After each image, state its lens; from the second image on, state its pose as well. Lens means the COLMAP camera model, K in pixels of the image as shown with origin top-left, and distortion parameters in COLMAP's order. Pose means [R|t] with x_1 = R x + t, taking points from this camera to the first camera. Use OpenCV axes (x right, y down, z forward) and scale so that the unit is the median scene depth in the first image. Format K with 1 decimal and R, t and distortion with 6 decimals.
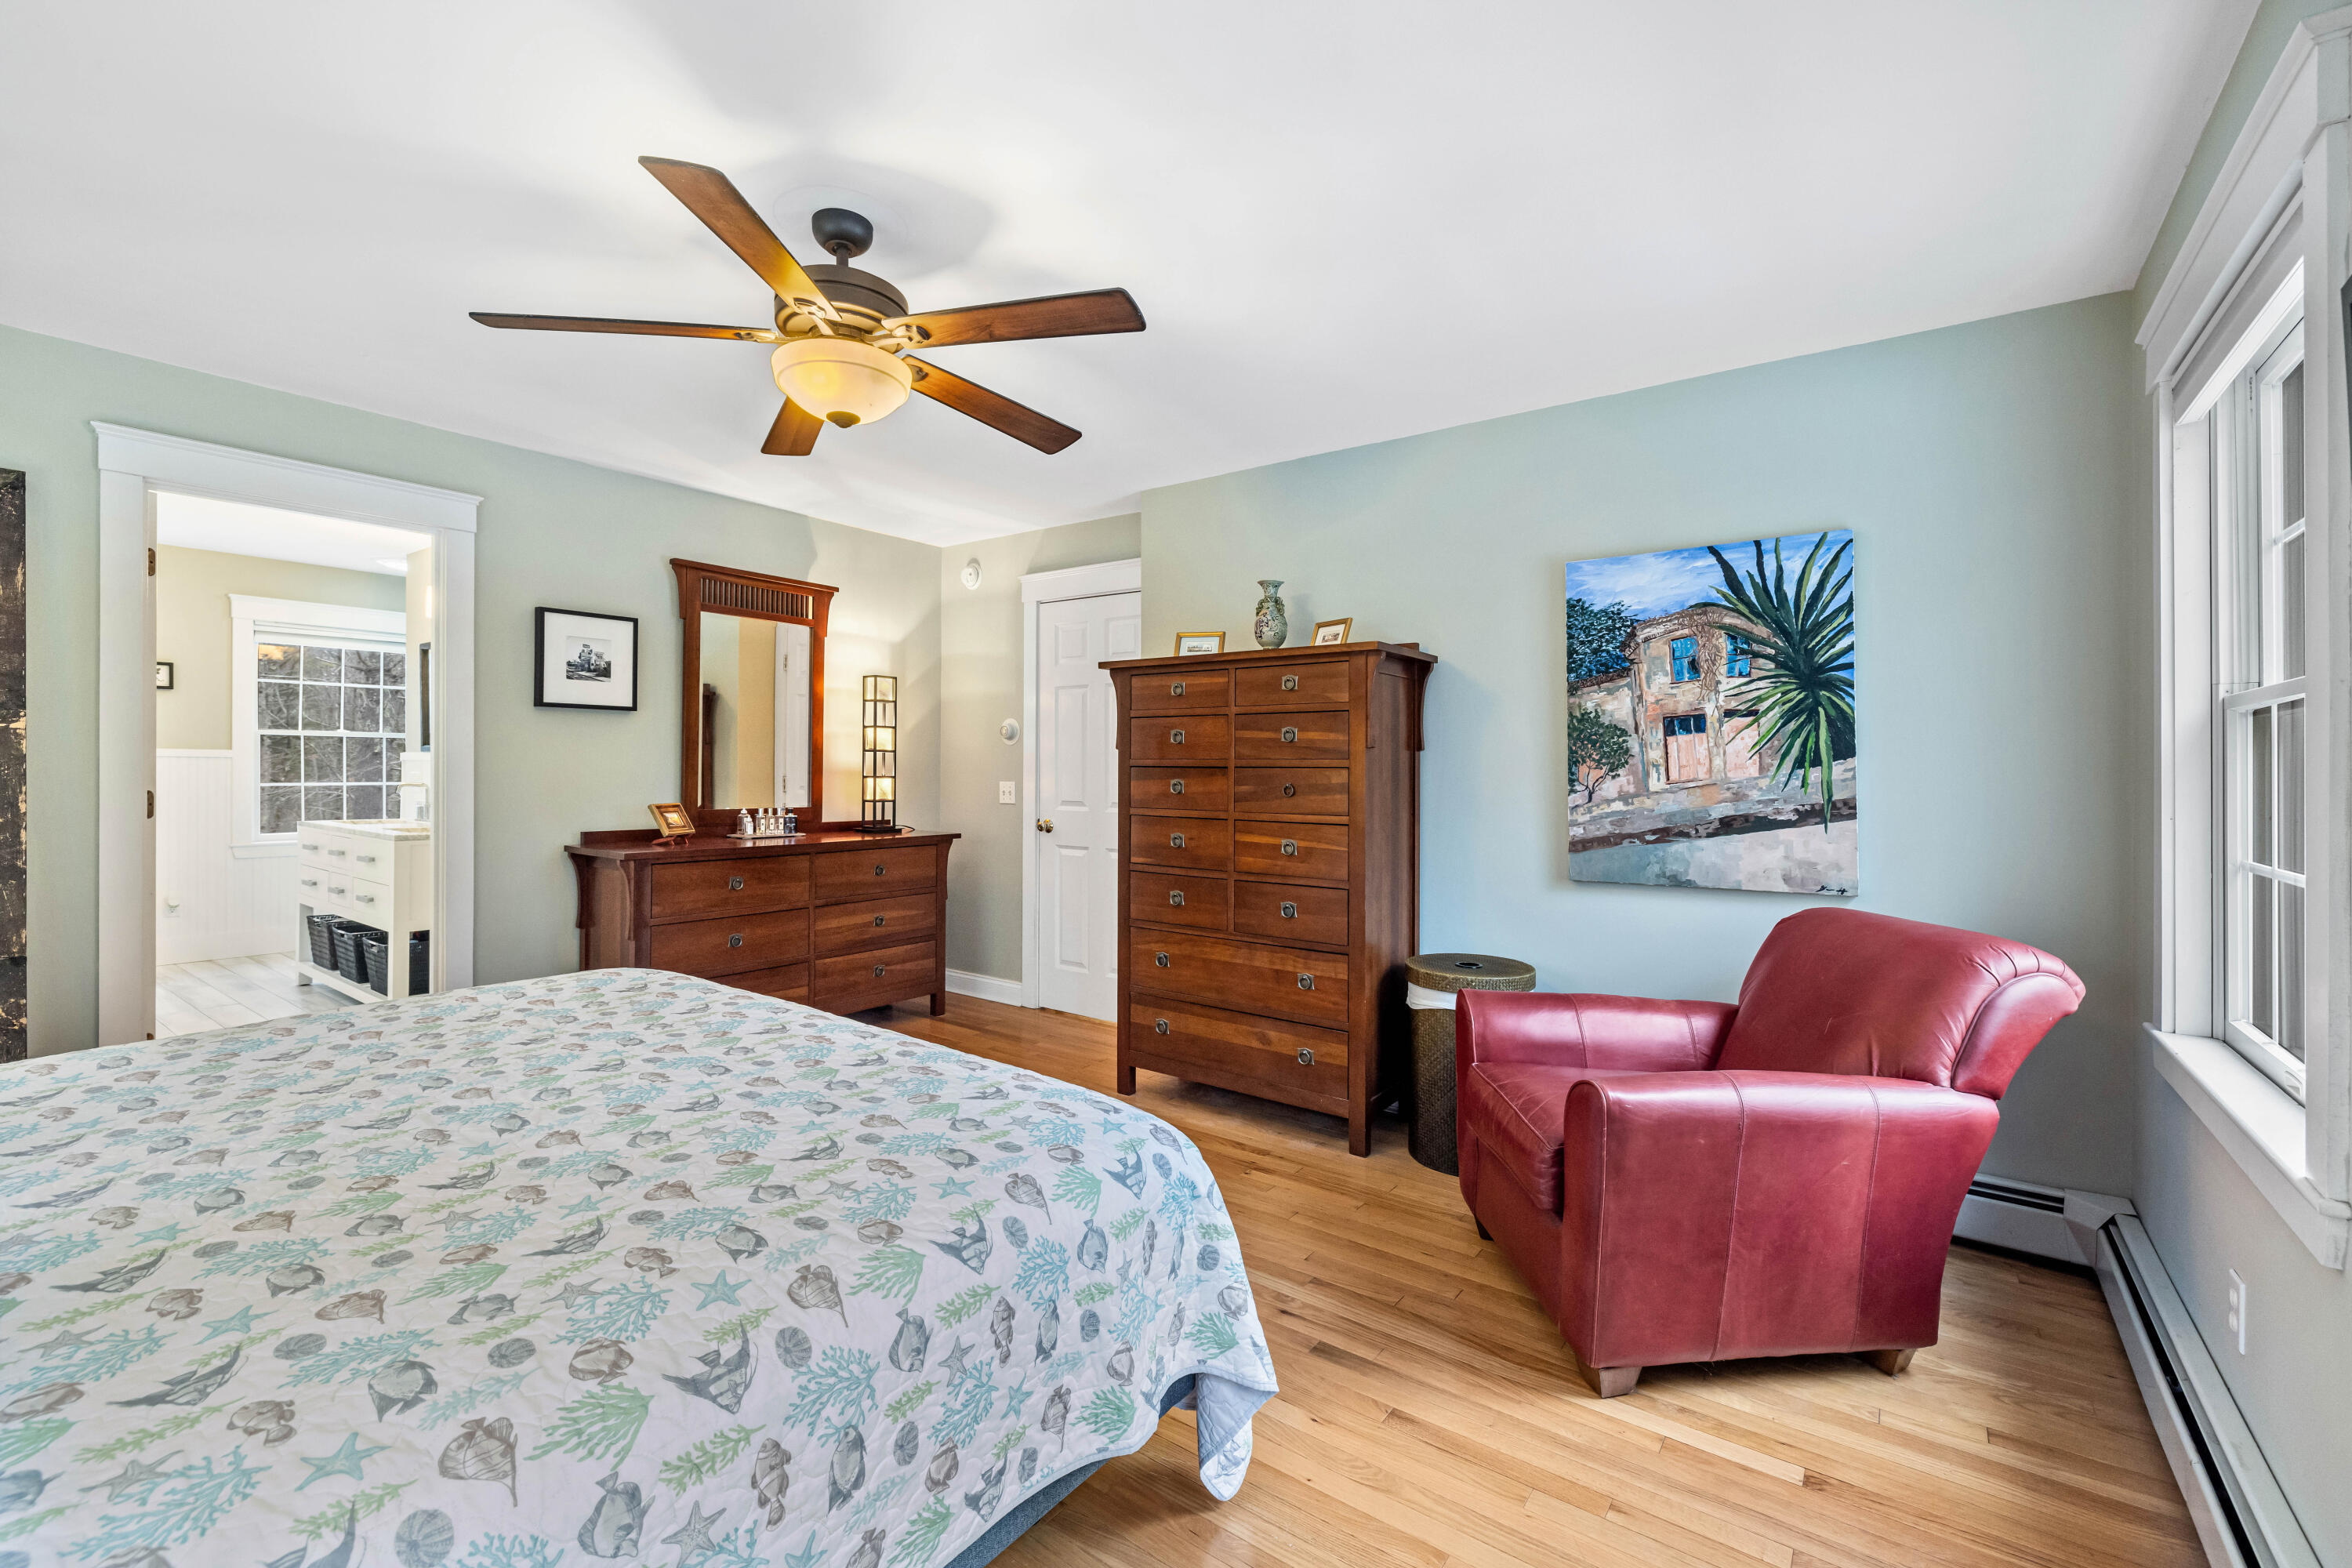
lens RADIAL K [[1009.5, 0, 1156.5], [0, 1009.5, 768.3], [0, 0, 1]] dist [0.000128, -0.000353]
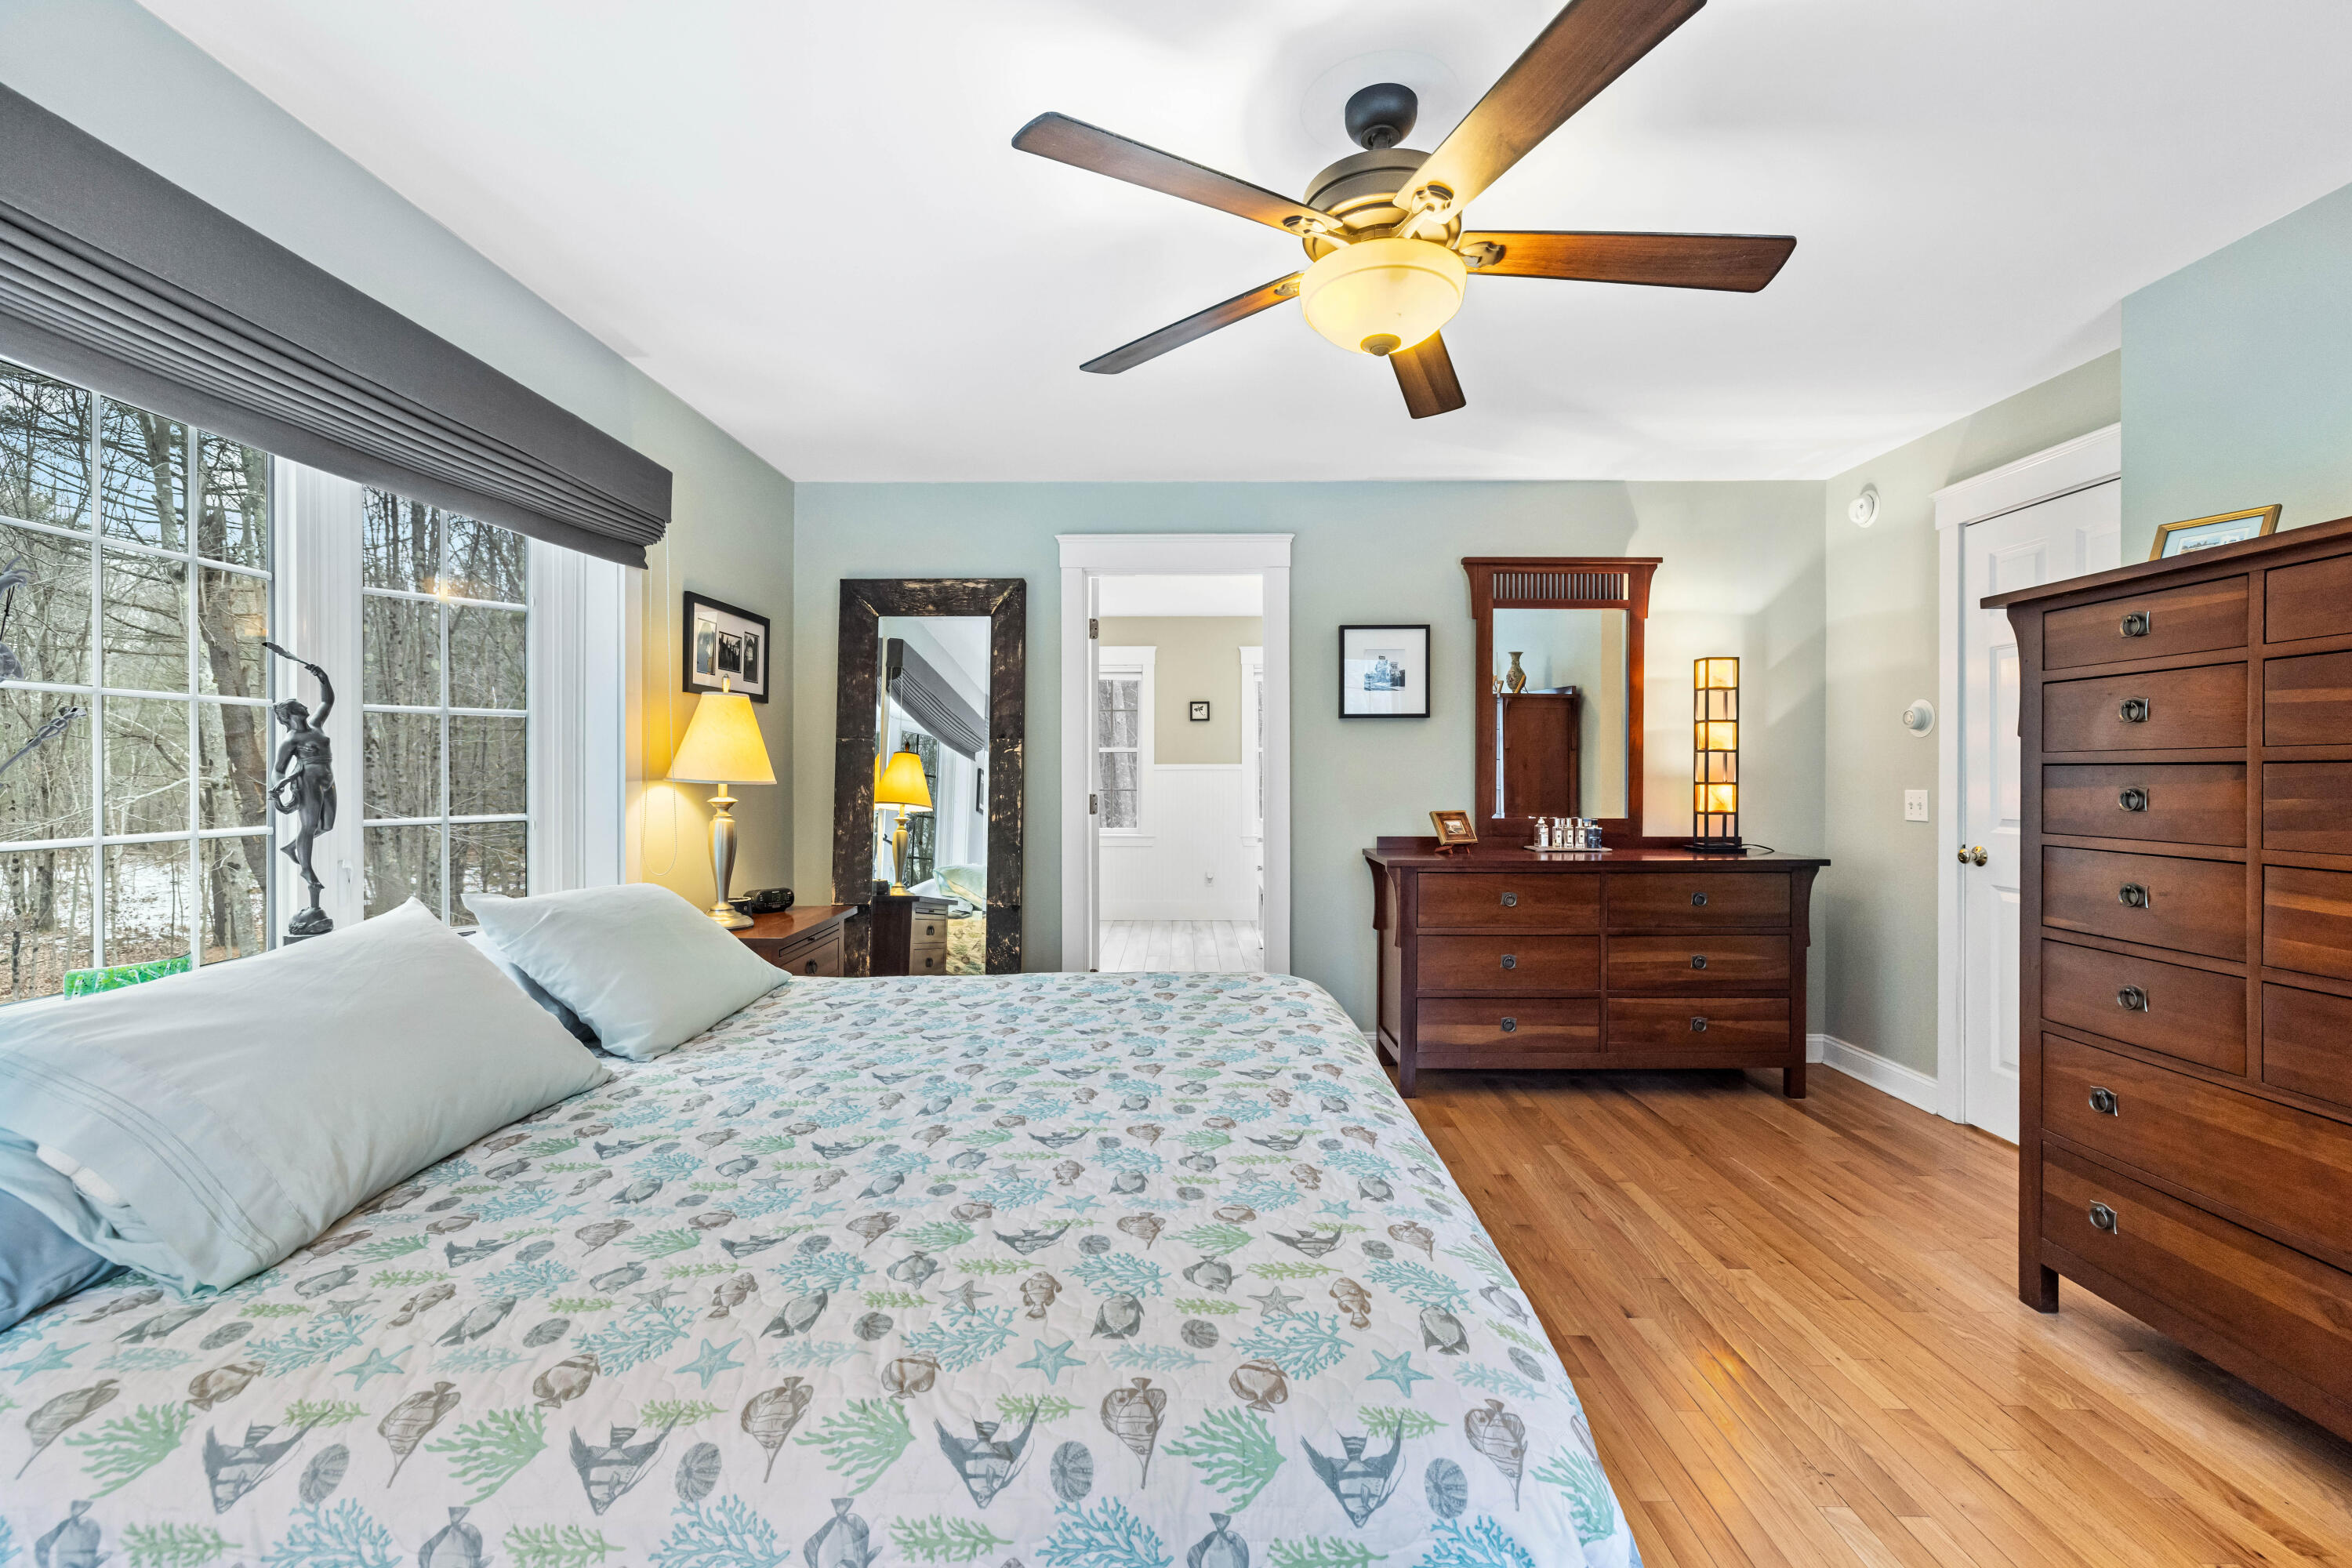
lens RADIAL K [[1003.3, 0, 1165.9], [0, 1003.3, 780.8], [0, 0, 1]] dist [-0.000550, -0.000225]
pose [[0.591802, -0.004560, -0.806070, 0.172687], [0.008341, 0.999965, 0.000467, 0.003930], [0.806040, -0.007000, 0.591819, 0.270164]]
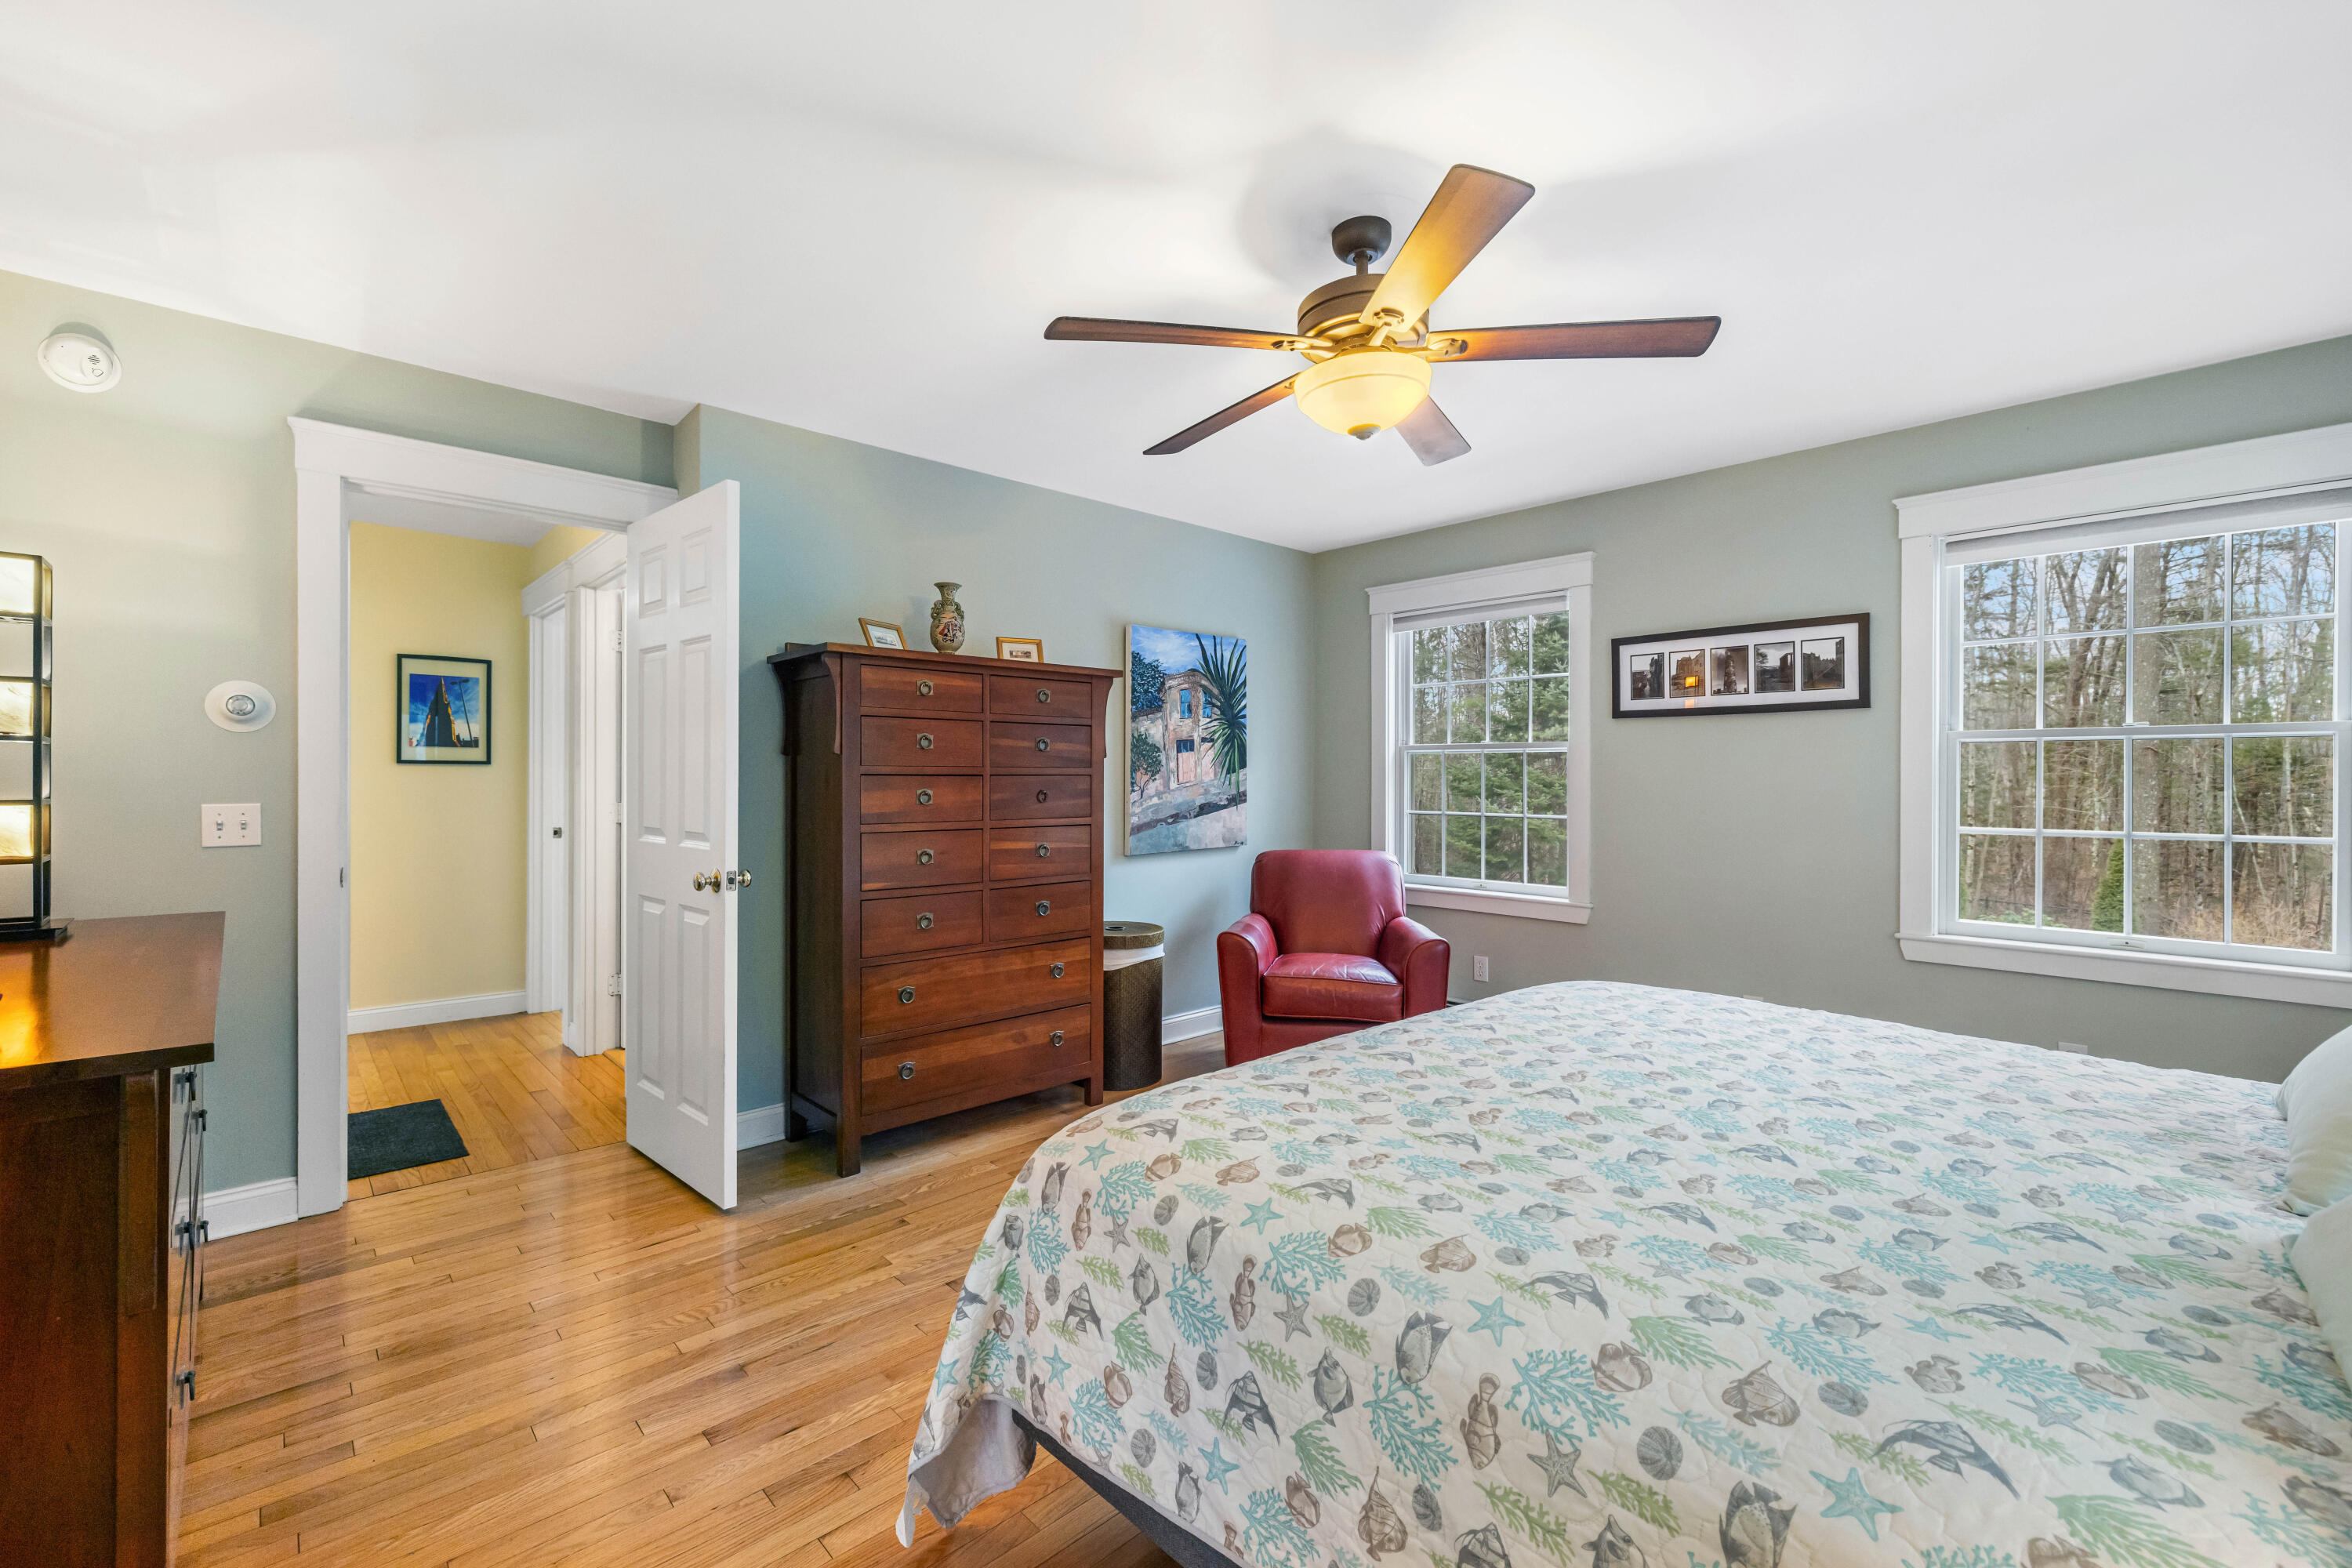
lens RADIAL K [[992.9, 0, 1167.7], [0, 992.9, 784.9], [0, 0, 1]] dist [0.001009, -0.000375]
pose [[0.170790, -0.016327, 0.985172, -0.921417], [-0.001293, 0.999858, 0.016795, -0.008510], [-0.985307, -0.004142, 0.170745, 0.722210]]
